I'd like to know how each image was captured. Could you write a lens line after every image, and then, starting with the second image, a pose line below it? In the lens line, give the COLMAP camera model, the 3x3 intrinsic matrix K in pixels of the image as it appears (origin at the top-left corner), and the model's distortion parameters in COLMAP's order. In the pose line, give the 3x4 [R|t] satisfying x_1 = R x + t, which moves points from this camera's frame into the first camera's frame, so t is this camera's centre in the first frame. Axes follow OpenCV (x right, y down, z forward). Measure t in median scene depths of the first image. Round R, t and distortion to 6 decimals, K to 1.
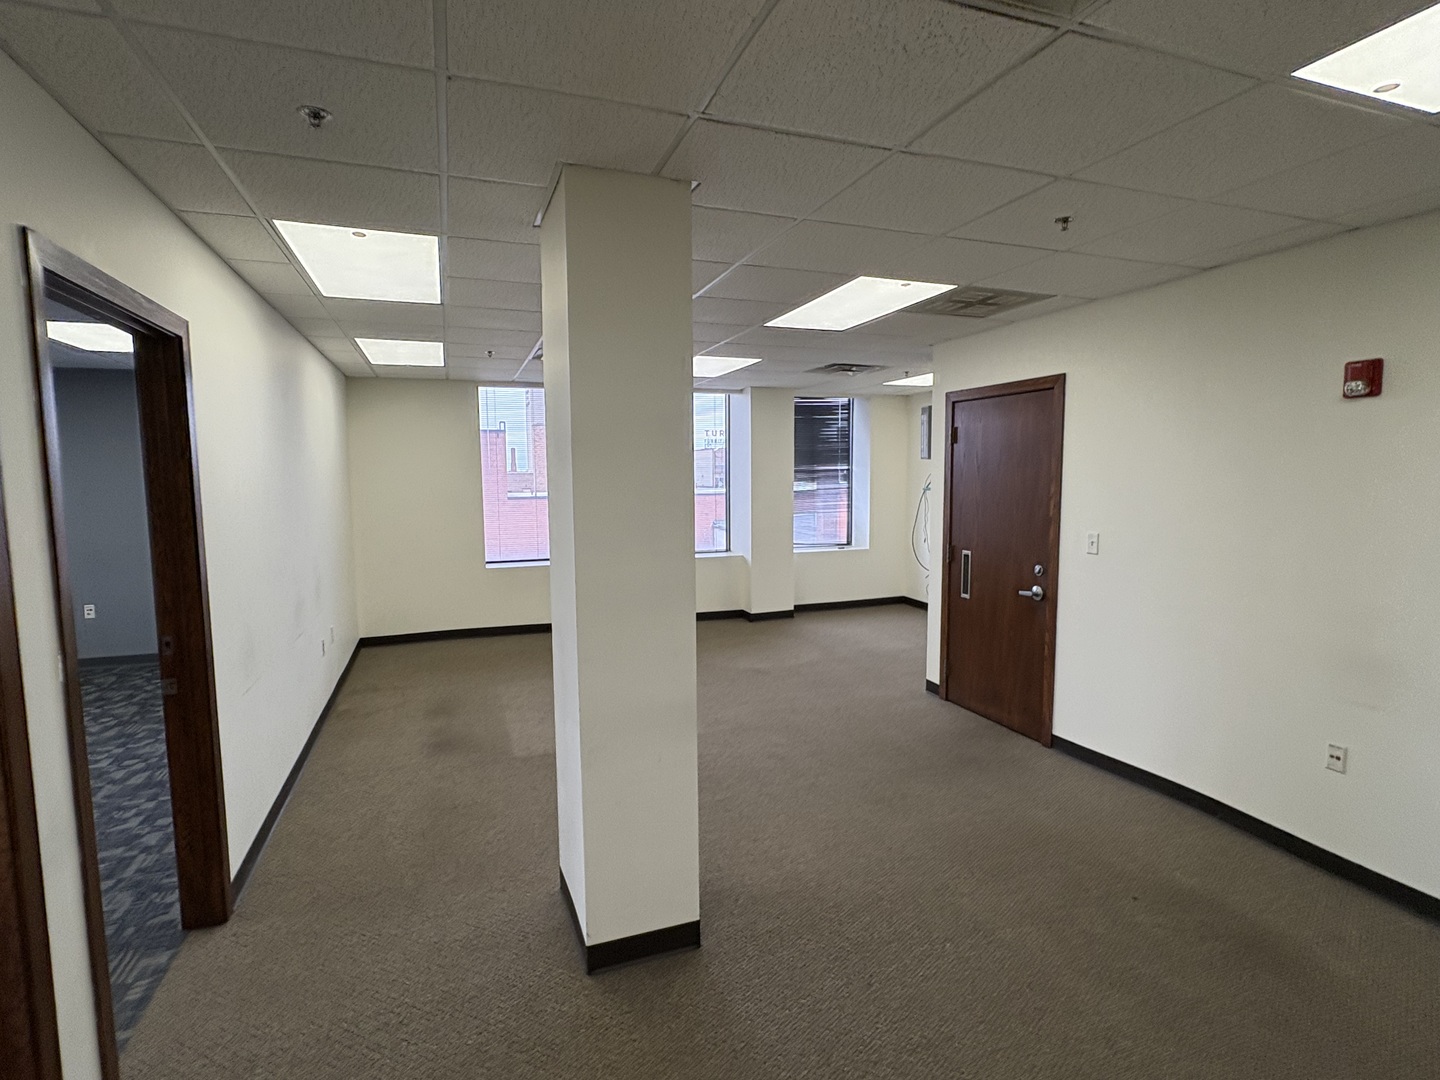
lens RADIAL K [[732.1, 0, 719.4], [0, 732.1, 544.5], [0, 0, 1]] dist [-0.001929, 0.000403]
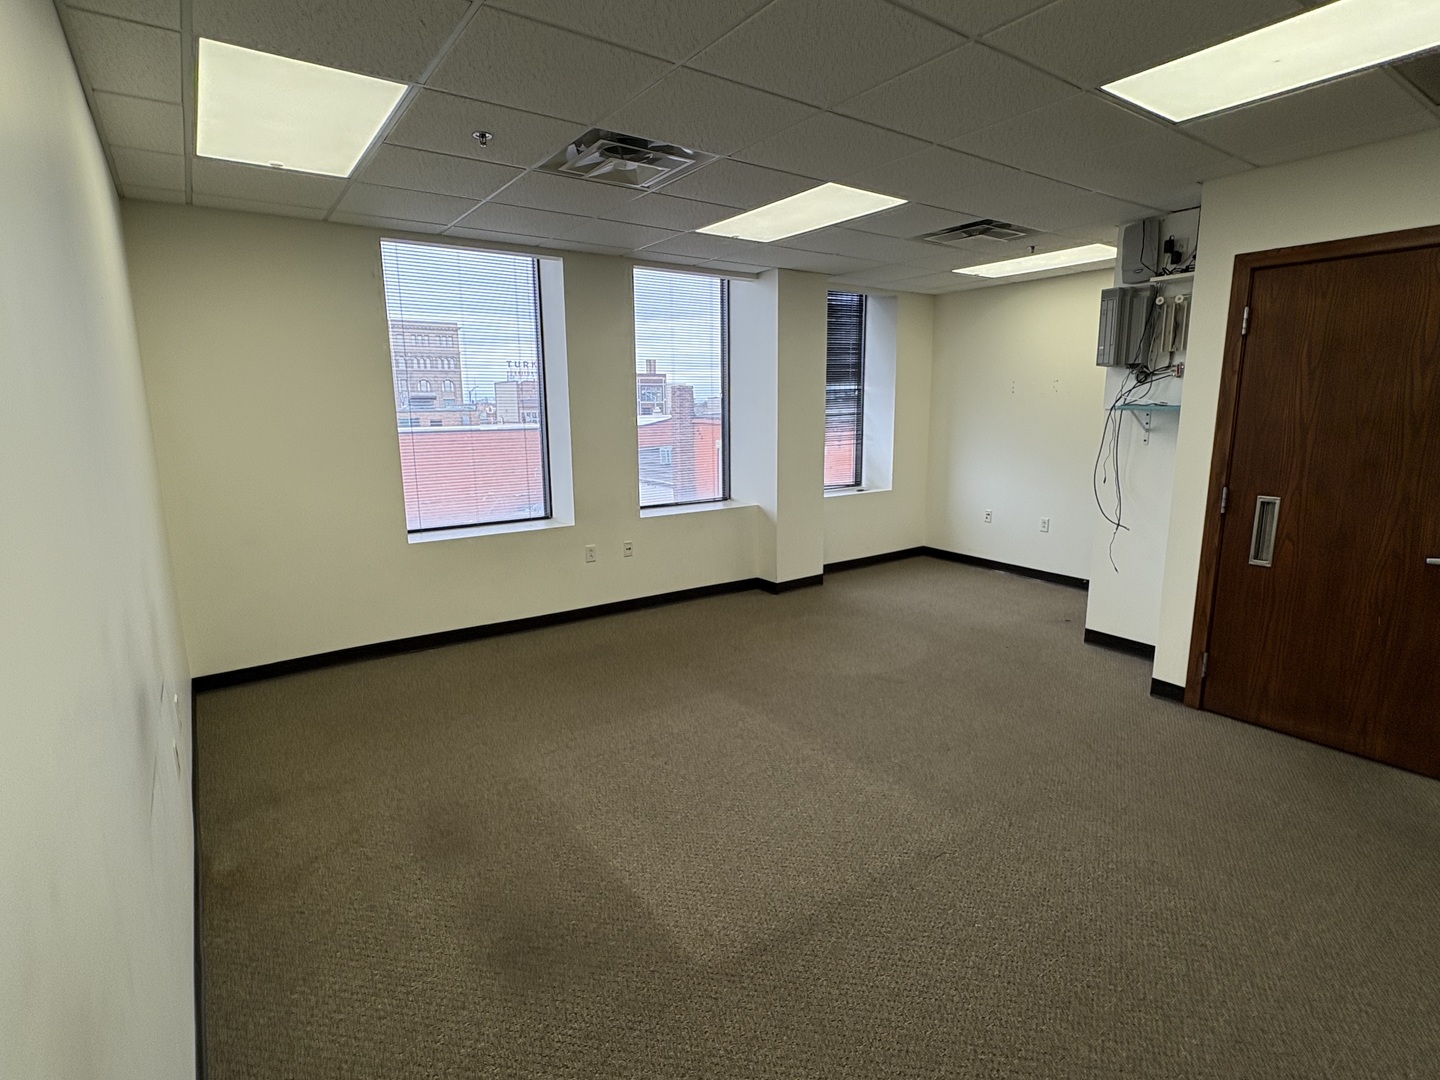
lens RADIAL K [[732.1, 0, 721.0], [0, 732.1, 537.7], [0, 0, 1]] dist [-0.001929, 0.000403]
pose [[0.964909, -0.047016, 0.258343, -0.197520], [0.026682, 0.996303, 0.081661, -0.013271], [-0.261227, -0.071902, 0.962596, 0.294885]]
